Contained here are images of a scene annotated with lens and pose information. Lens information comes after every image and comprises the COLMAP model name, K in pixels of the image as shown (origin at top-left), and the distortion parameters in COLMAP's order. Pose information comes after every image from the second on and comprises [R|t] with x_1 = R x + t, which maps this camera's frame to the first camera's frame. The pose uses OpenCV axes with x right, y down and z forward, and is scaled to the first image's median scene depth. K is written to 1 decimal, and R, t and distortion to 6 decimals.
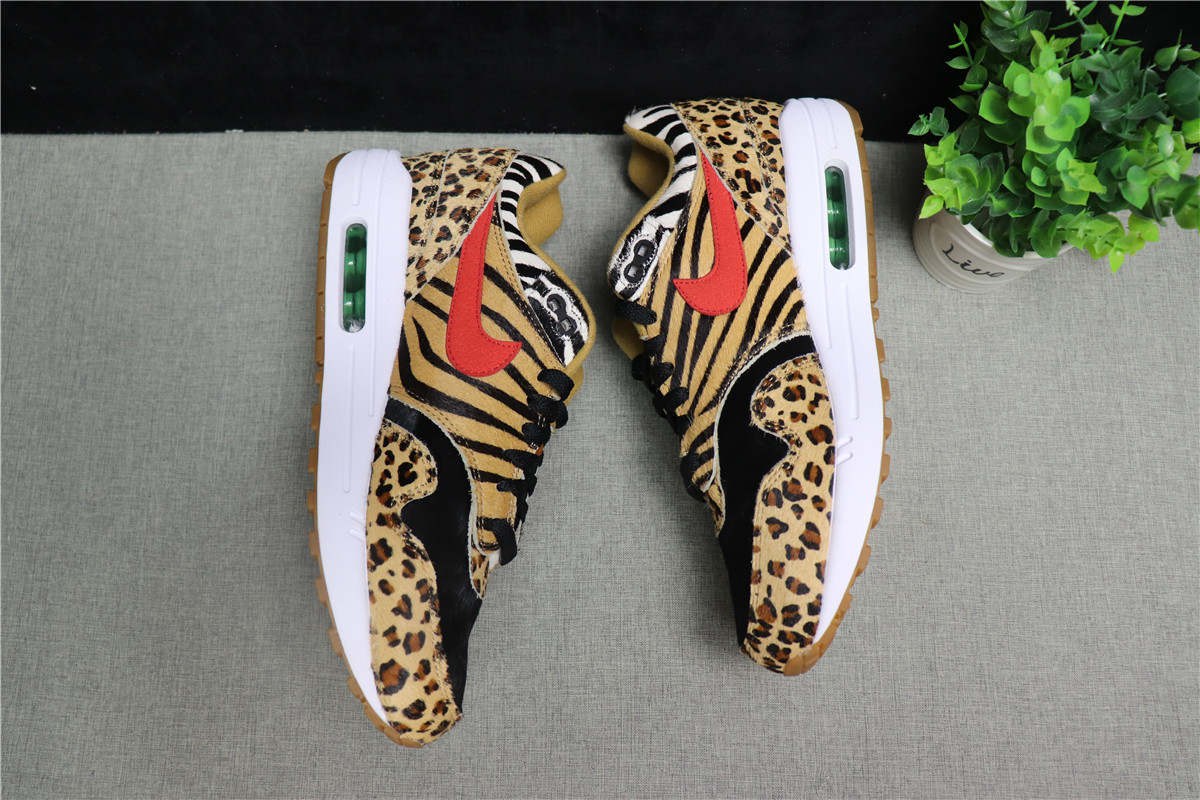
lens RADIAL K [[1011.6, 0, 606.3], [0, 1011.6, 406.2], [0, 0, 1]] dist [-0.166372, 0.127362]
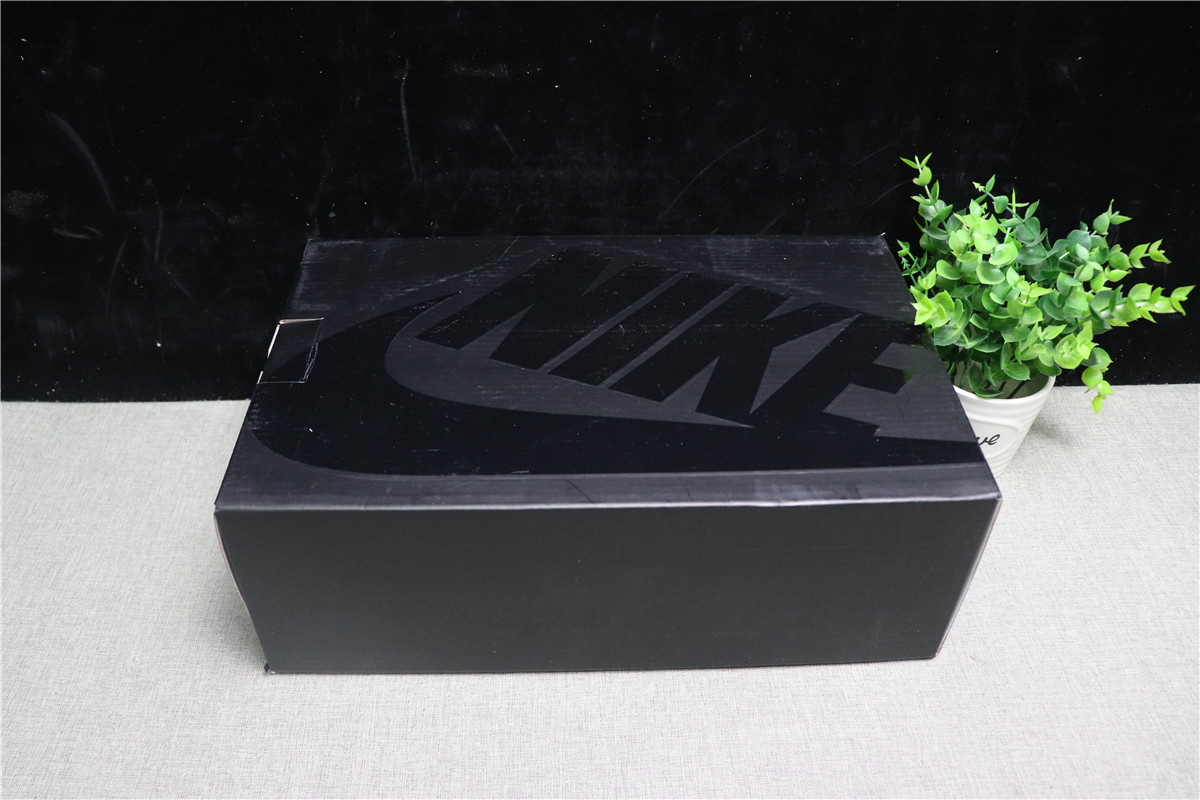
lens RADIAL K [[1011.6, 0, 593.2], [0, 1011.6, 391.1], [0, 0, 1]] dist [-0.166372, 0.127362]
pose [[0.999339, -0.033266, 0.014689, -0.069133], [0.035558, 0.809284, -0.586341, 0.465924], [0.007618, 0.586476, 0.809931, 0.034437]]
